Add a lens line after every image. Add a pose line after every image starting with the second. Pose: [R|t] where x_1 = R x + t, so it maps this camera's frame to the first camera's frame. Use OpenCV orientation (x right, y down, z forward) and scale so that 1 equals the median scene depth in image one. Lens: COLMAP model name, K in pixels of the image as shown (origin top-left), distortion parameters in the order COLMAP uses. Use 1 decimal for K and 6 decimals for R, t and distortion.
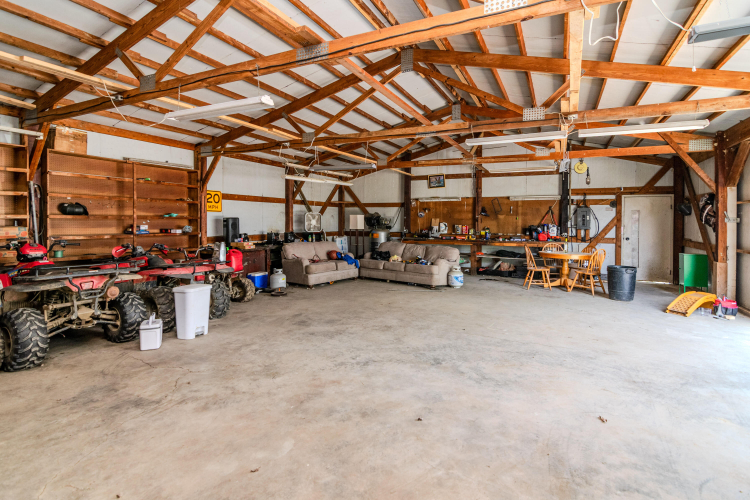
lens RADIAL K [[371.7, 0, 376.5], [0, 371.7, 222.3], [0, 0, 1]] dist [-0.003391, -0.001042]
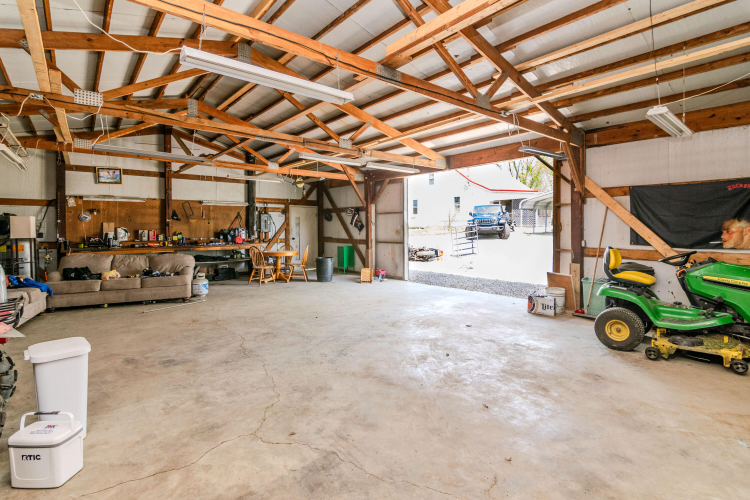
lens RADIAL K [[371.7, 0, 376.5], [0, 371.7, 222.3], [0, 0, 1]] dist [-0.003391, -0.001042]
pose [[0.418601, 0.005759, 0.908152, -0.589443], [0.008819, 0.999907, -0.010405, 0.004557], [-0.908128, 0.012364, 0.418511, 0.271704]]
